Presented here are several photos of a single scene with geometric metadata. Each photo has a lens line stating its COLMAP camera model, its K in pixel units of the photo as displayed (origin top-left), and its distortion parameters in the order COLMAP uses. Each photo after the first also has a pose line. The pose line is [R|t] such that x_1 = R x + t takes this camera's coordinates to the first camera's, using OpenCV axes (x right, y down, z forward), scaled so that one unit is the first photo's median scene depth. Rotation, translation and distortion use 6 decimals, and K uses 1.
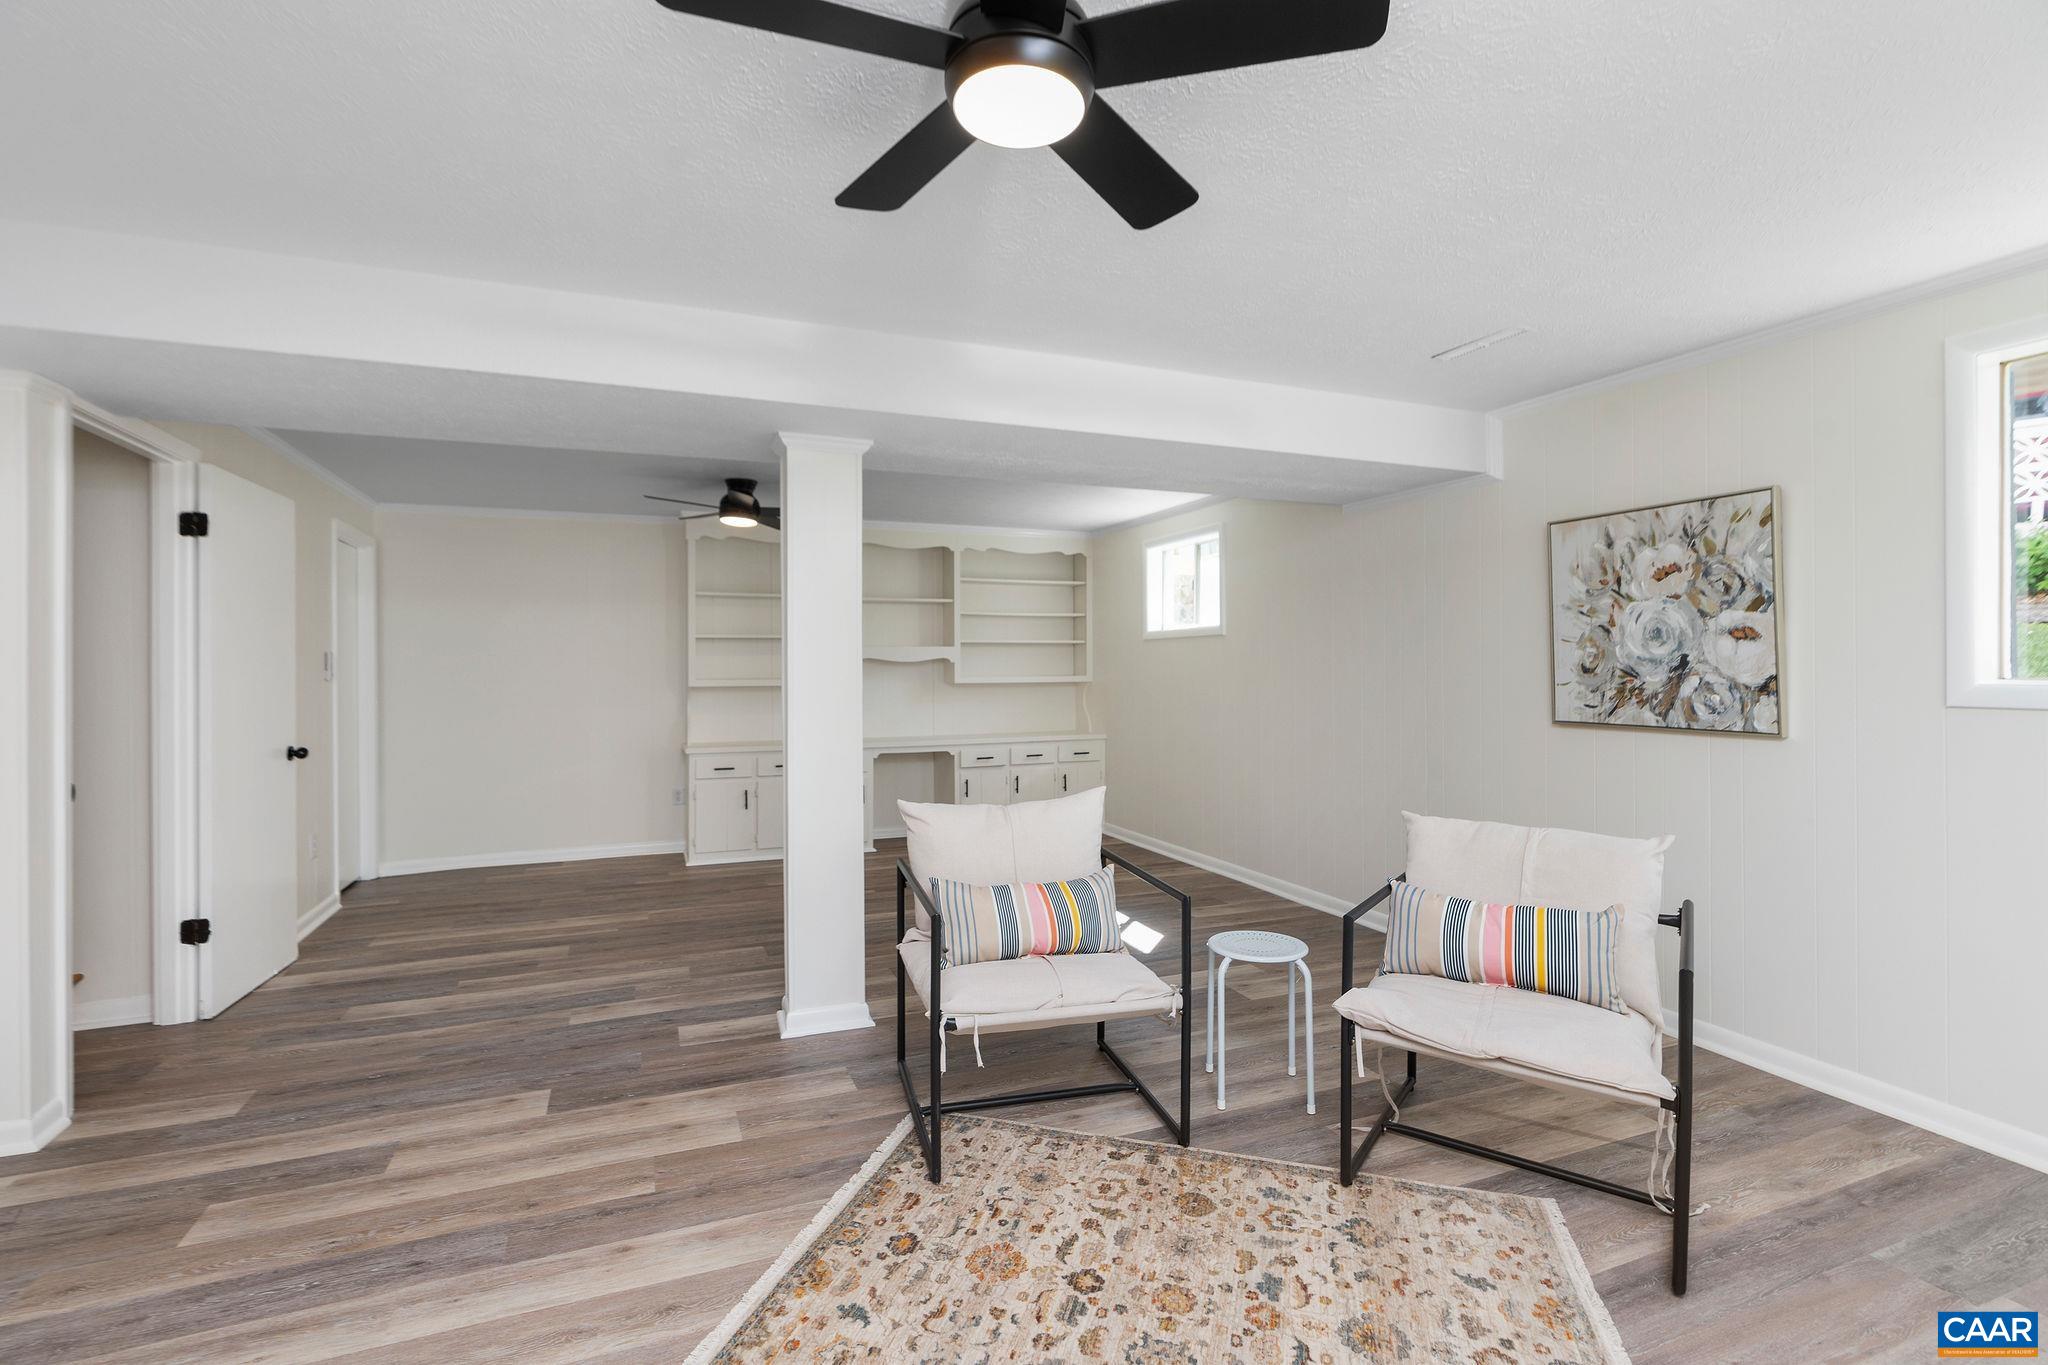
lens RADIAL K [[932.8, 0, 1013.5], [0, 932.8, 670.5], [0, 0, 1]] dist [0.003377, 0.002265]
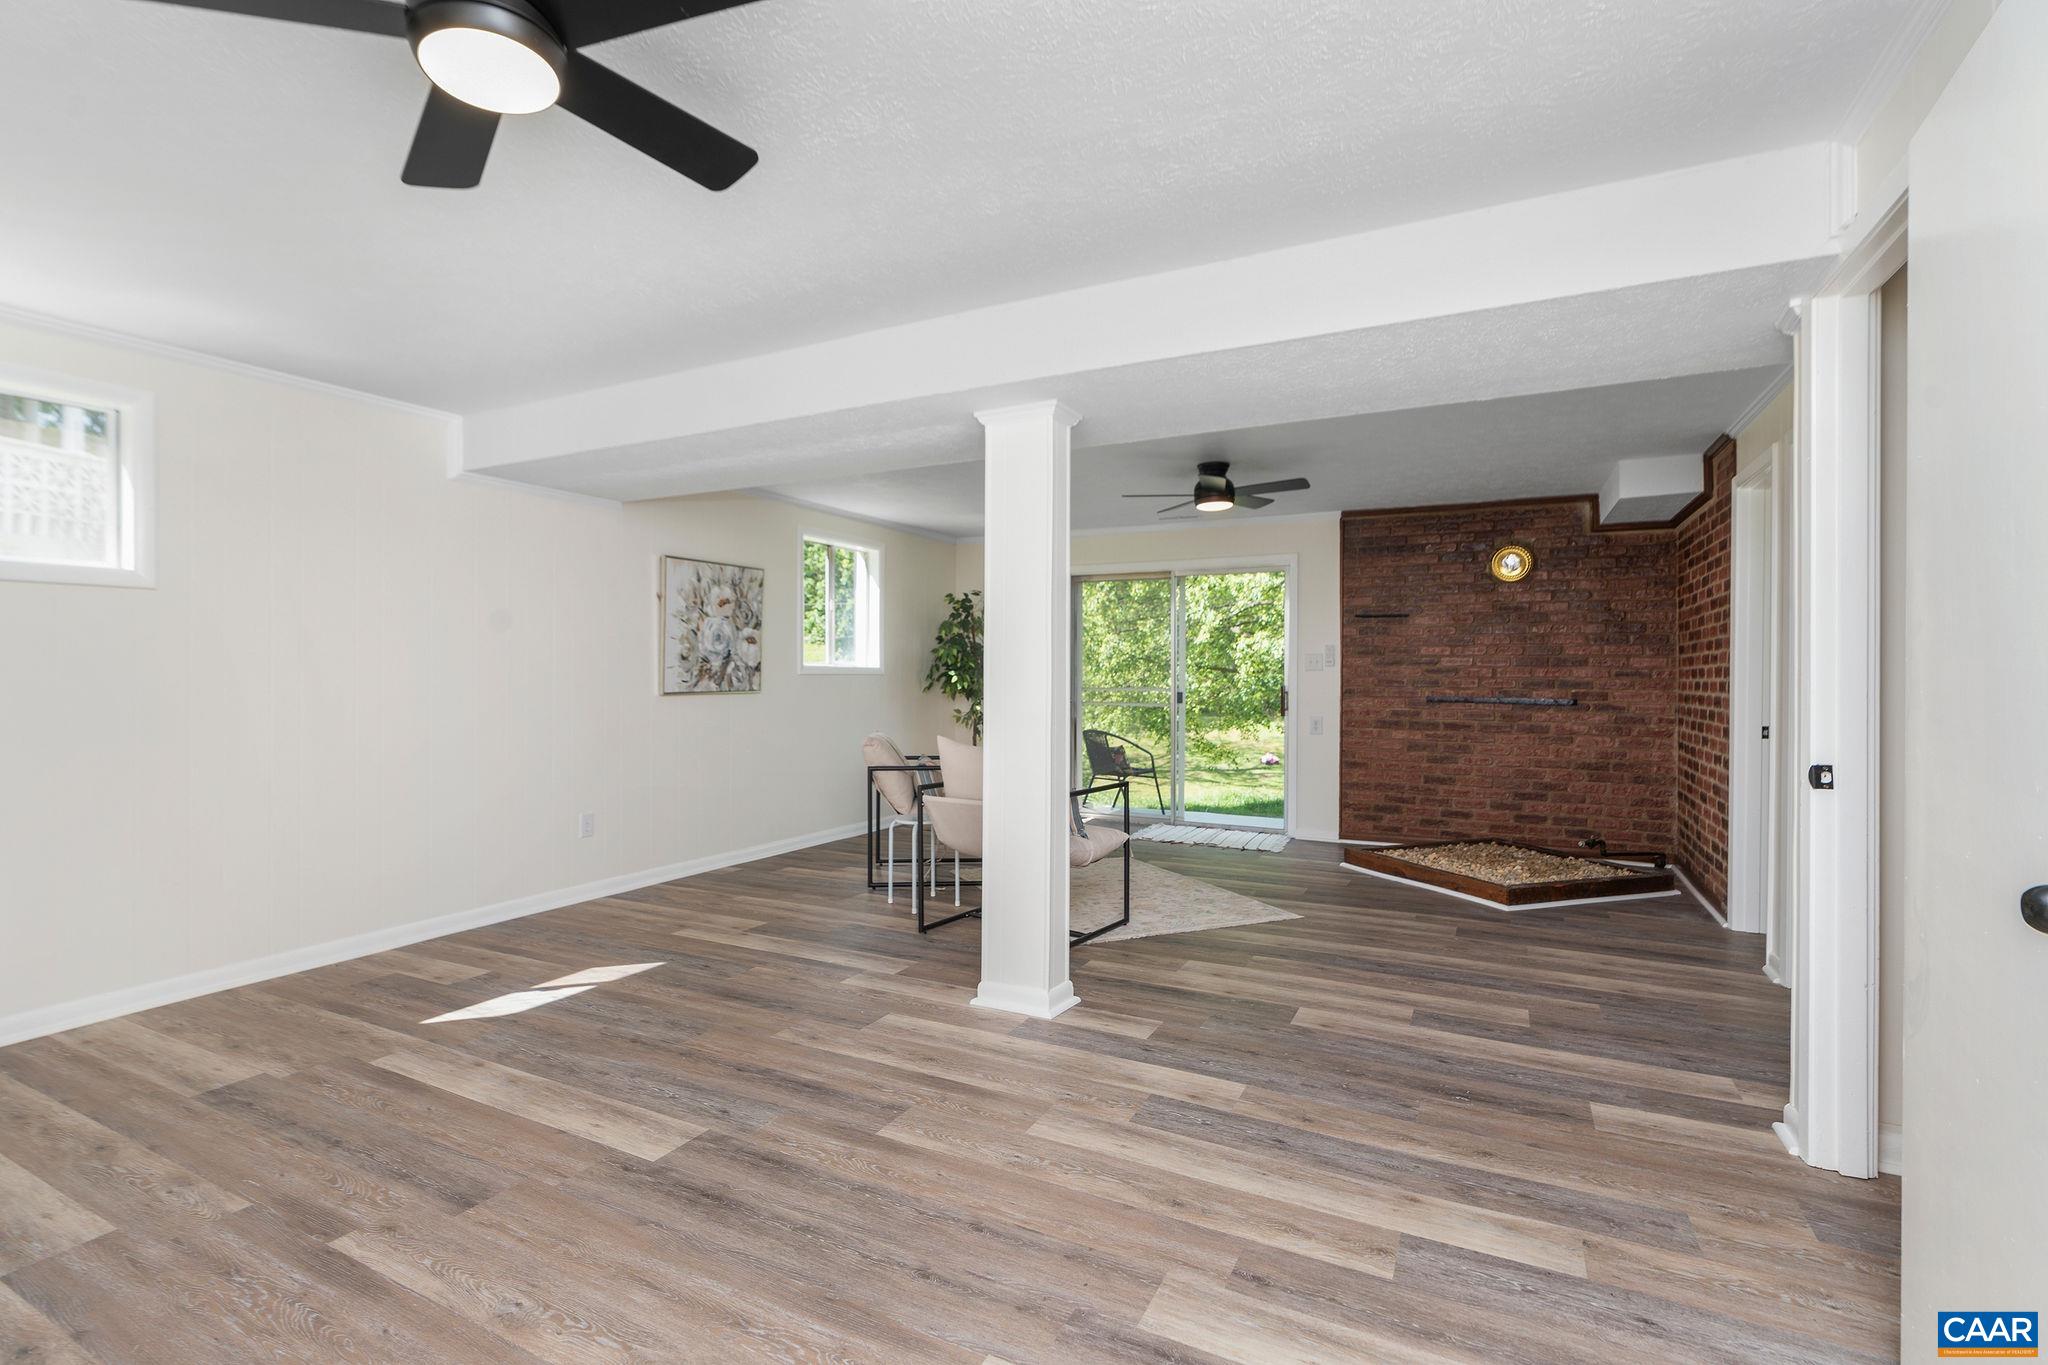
lens RADIAL K [[932.8, 0, 1018.3], [0, 932.8, 679.9], [0, 0, 1]] dist [0.003377, 0.002265]
pose [[-0.653085, 0.000775, 0.757285, -0.991402], [0.006401, 0.999969, 0.004497, 0.035439], [-0.757258, 0.007784, -0.653070, 1.735545]]
